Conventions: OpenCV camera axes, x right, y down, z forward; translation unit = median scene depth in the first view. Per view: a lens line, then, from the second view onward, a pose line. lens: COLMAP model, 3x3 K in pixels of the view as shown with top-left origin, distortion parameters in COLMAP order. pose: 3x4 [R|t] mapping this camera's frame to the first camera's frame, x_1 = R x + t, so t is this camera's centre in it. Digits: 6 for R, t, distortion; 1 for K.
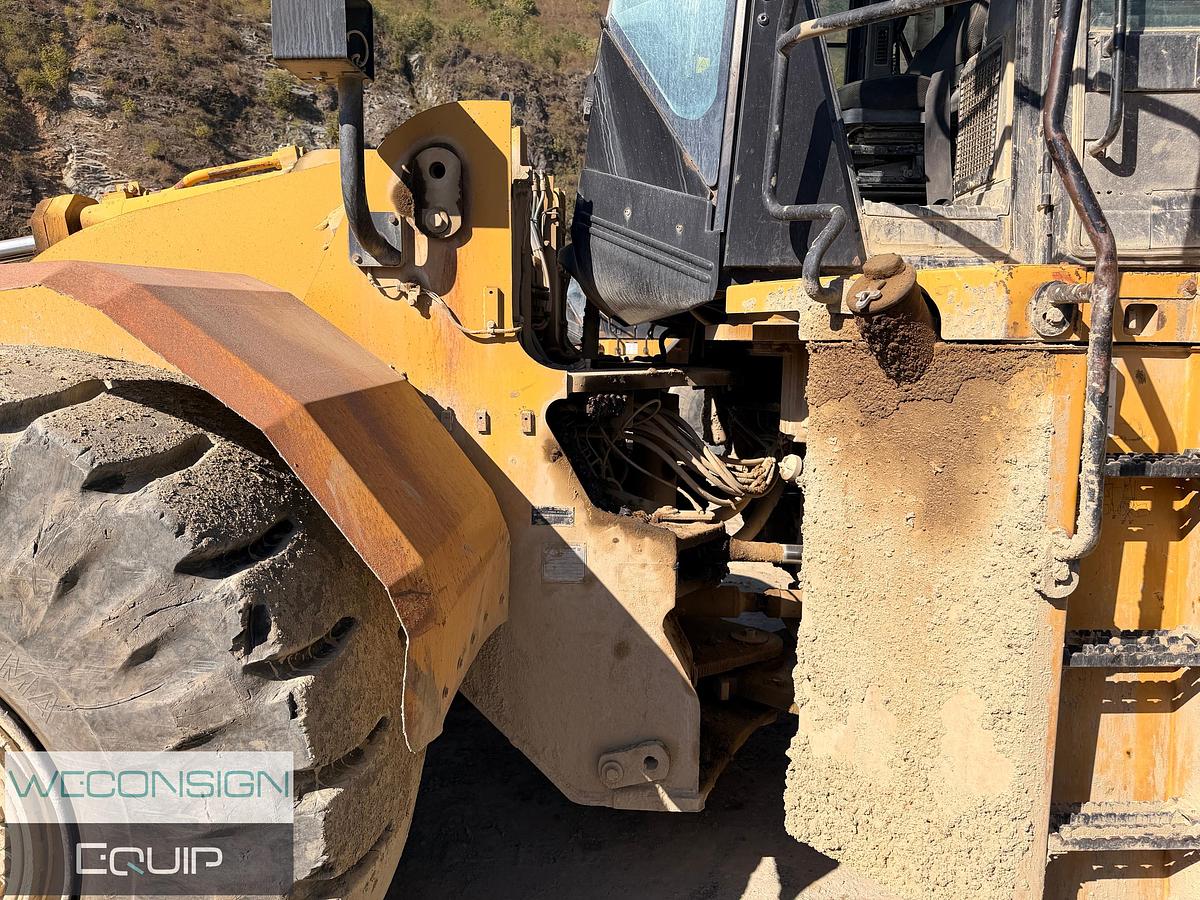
lens RADIAL K [[864.3, 0, 619.4], [0, 864.3, 446.4], [0, 0, 1]] dist [-0.006497, -0.003790]
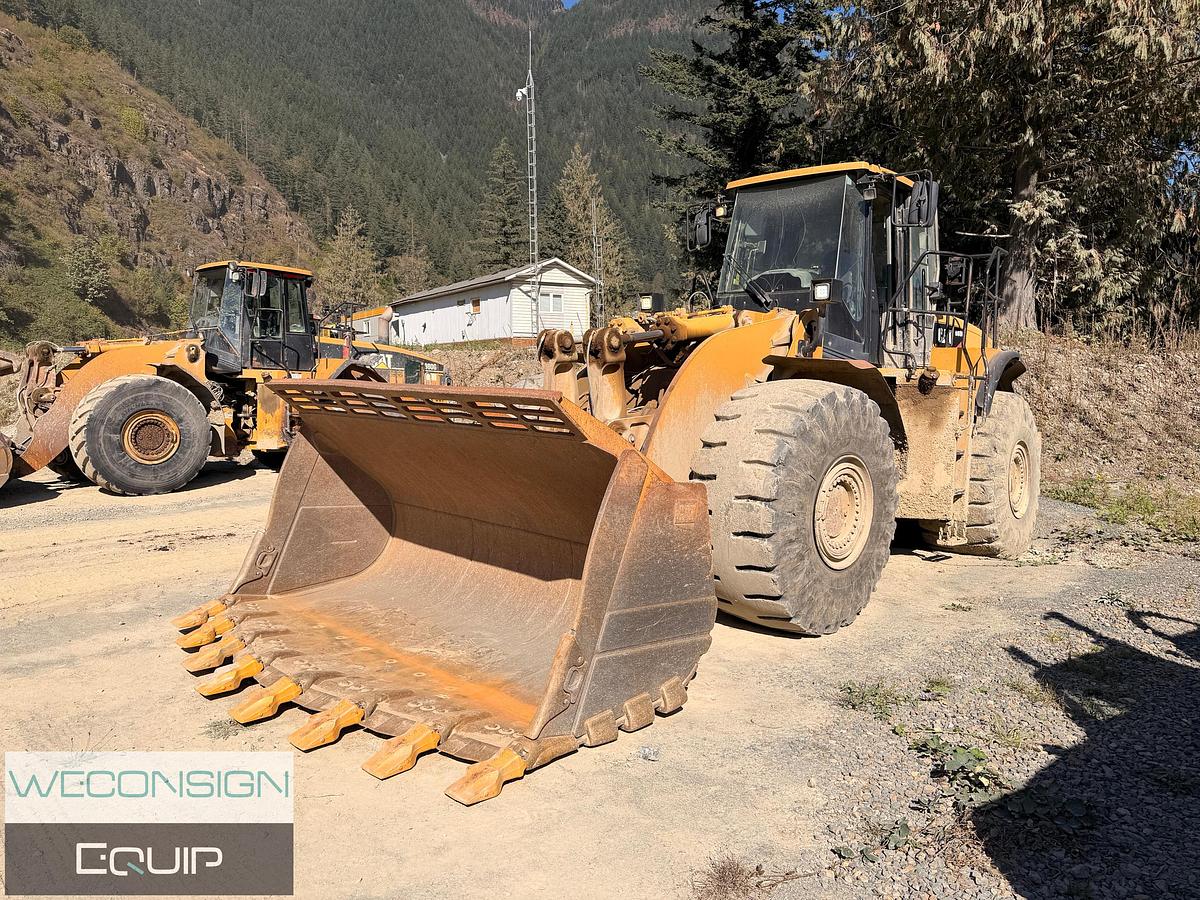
lens RADIAL K [[851.6, 0, 601.5], [0, 851.6, 422.1], [0, 0, 1]] dist [0.063845, -0.069256]
pose [[0.668611, -0.007793, 0.743572, -4.577635], [0.057885, 0.997456, -0.041596, 0.172050], [-0.741356, 0.070853, 0.667361, -0.768200]]
